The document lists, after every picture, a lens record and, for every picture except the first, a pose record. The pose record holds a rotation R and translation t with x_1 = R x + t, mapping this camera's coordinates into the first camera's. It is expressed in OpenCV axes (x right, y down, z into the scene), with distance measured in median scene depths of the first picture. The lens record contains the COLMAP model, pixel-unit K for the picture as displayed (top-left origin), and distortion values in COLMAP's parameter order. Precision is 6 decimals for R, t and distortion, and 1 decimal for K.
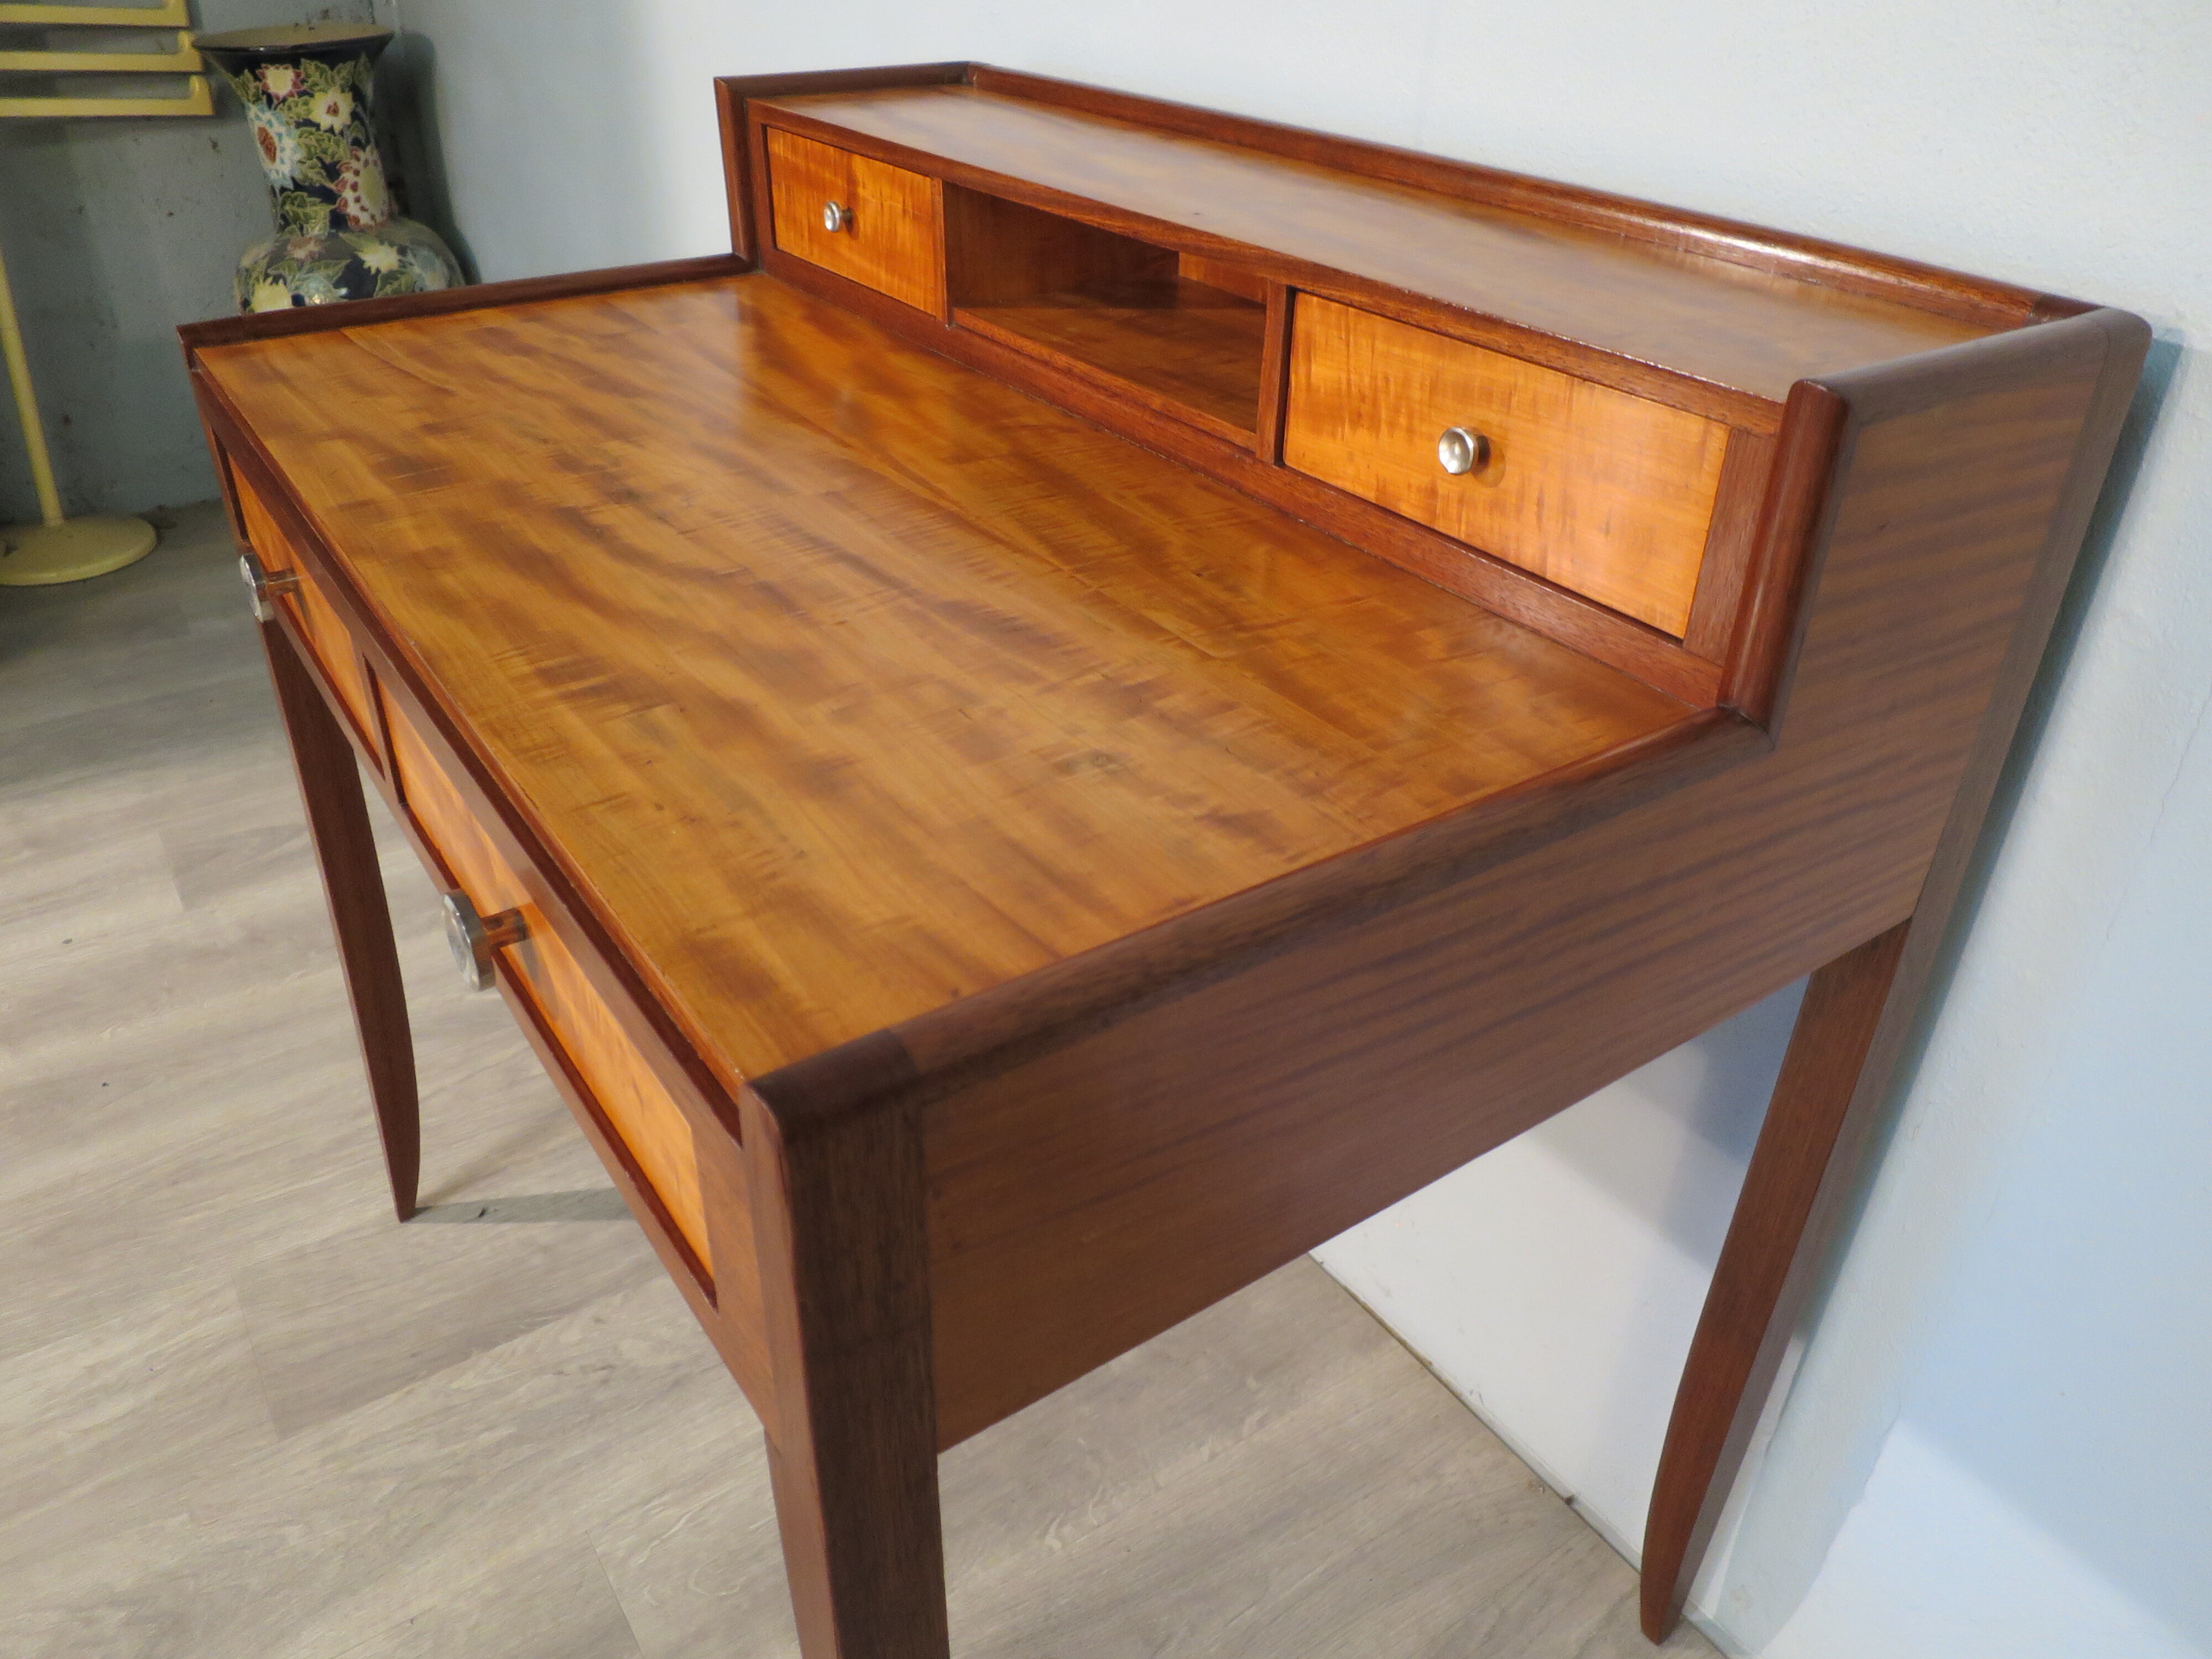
lens RADIAL K [[1595.2, 0, 1106.0], [0, 1595.2, 829.5], [0, 0, 1]] dist [-0.048836, 0.013547]
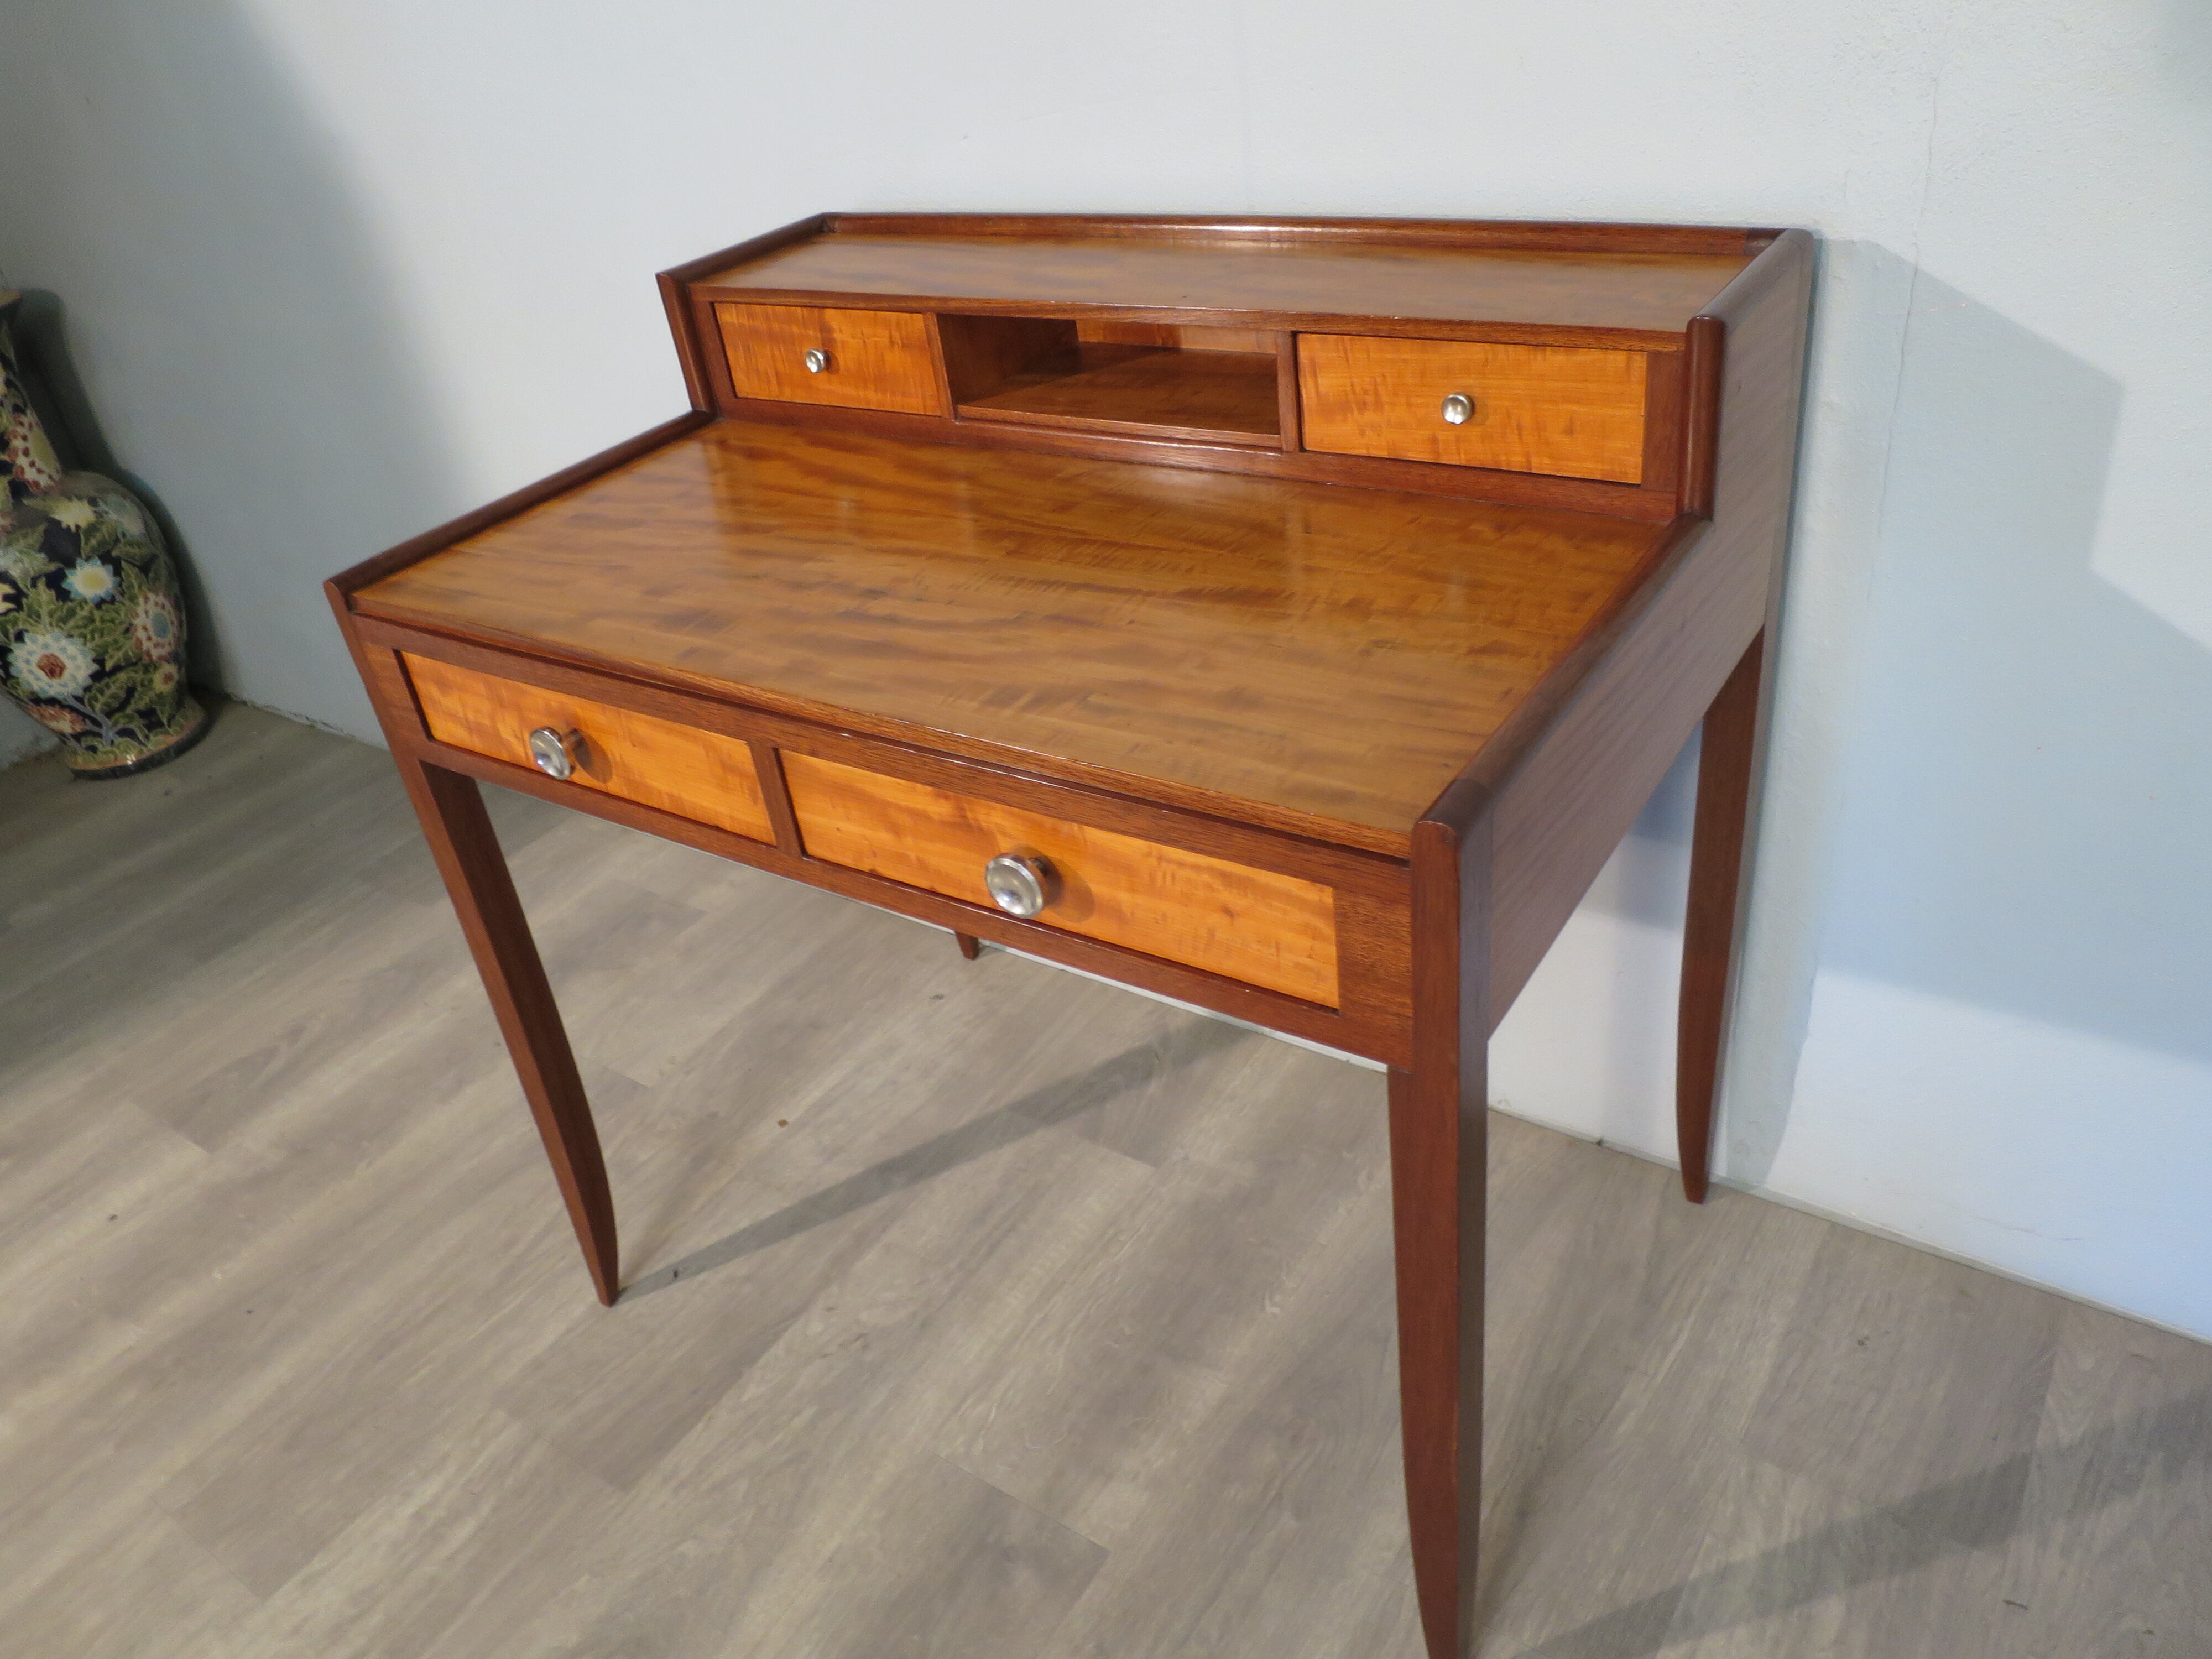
lens RADIAL K [[1595.2, 0, 1106.0], [0, 1595.2, 829.5], [0, 0, 1]] dist [-0.048836, 0.013547]
pose [[0.923038, -0.305965, 0.233208, -0.340894], [0.308269, 0.950904, 0.027438, 0.002991], [-0.230154, 0.046564, 0.972040, -0.241590]]
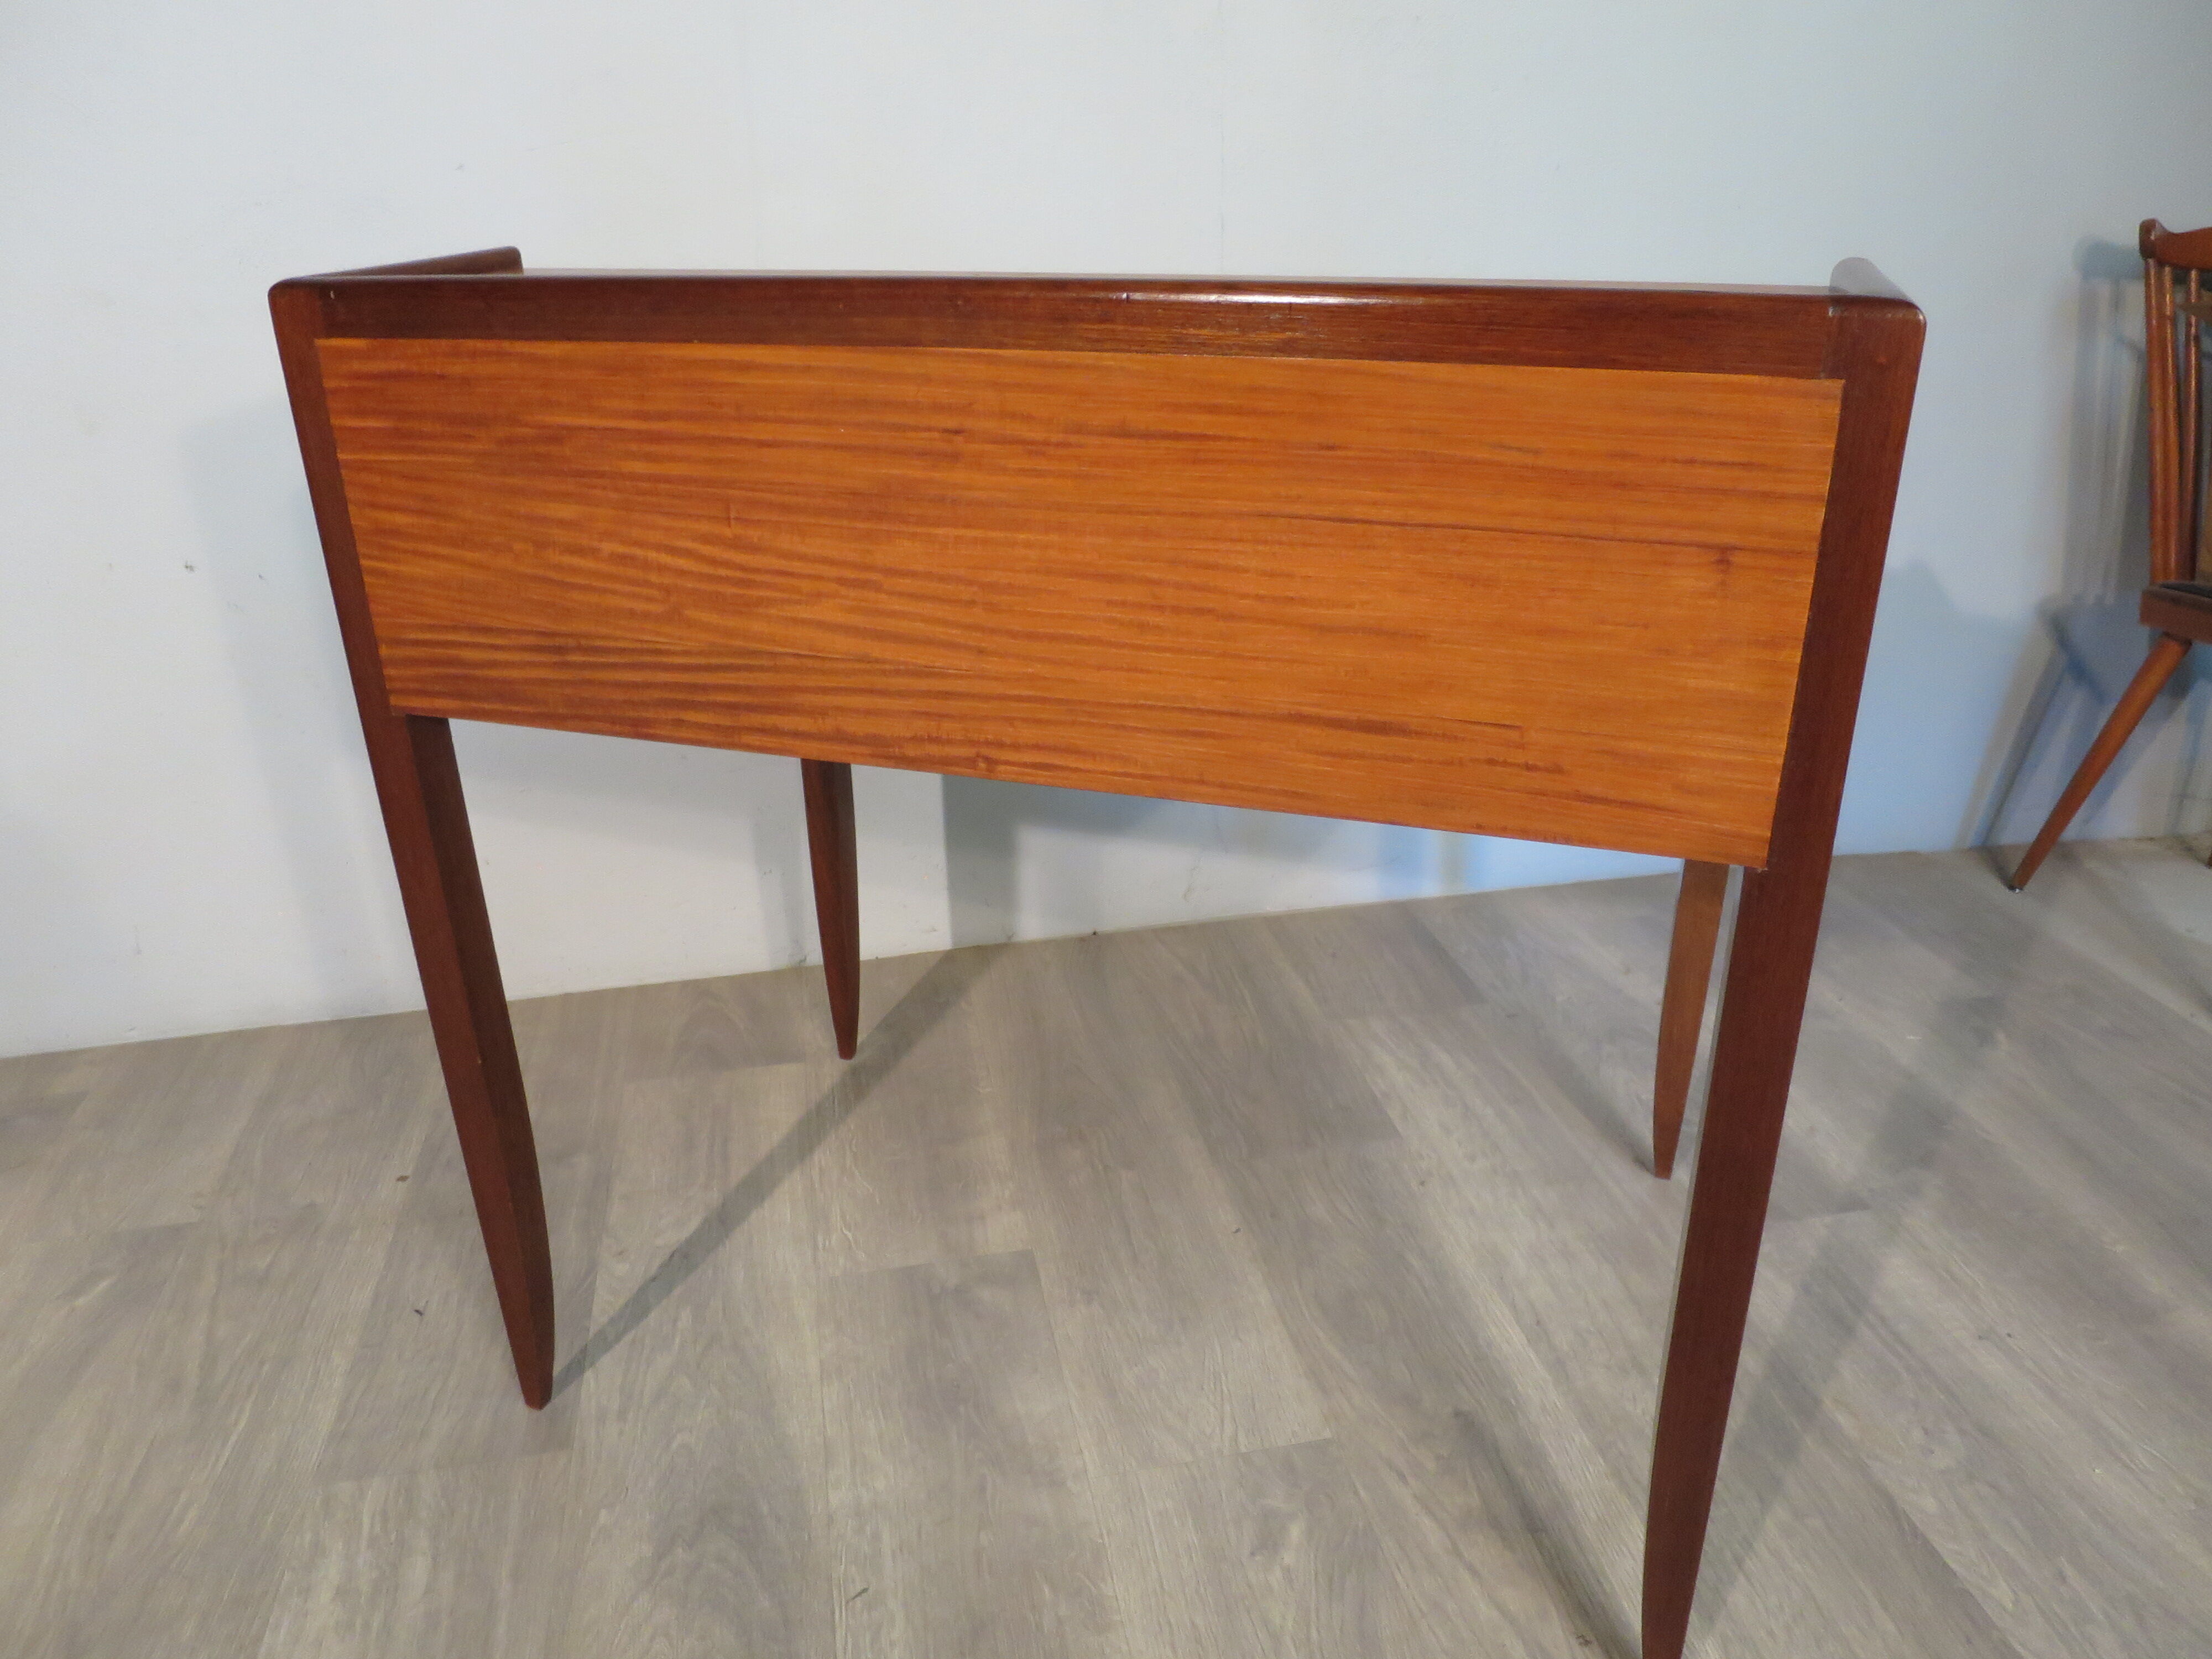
lens RADIAL K [[1594.9, 0, 1106.0], [0, 1594.9, 829.5], [0, 0, 1]] dist [-0.051132, 0.009036]
pose [[0.391532, -0.391586, 0.832684, -1.167956], [0.512197, 0.844523, 0.156316, 0.059671], [-0.764433, 0.365295, 0.531227, 0.008772]]
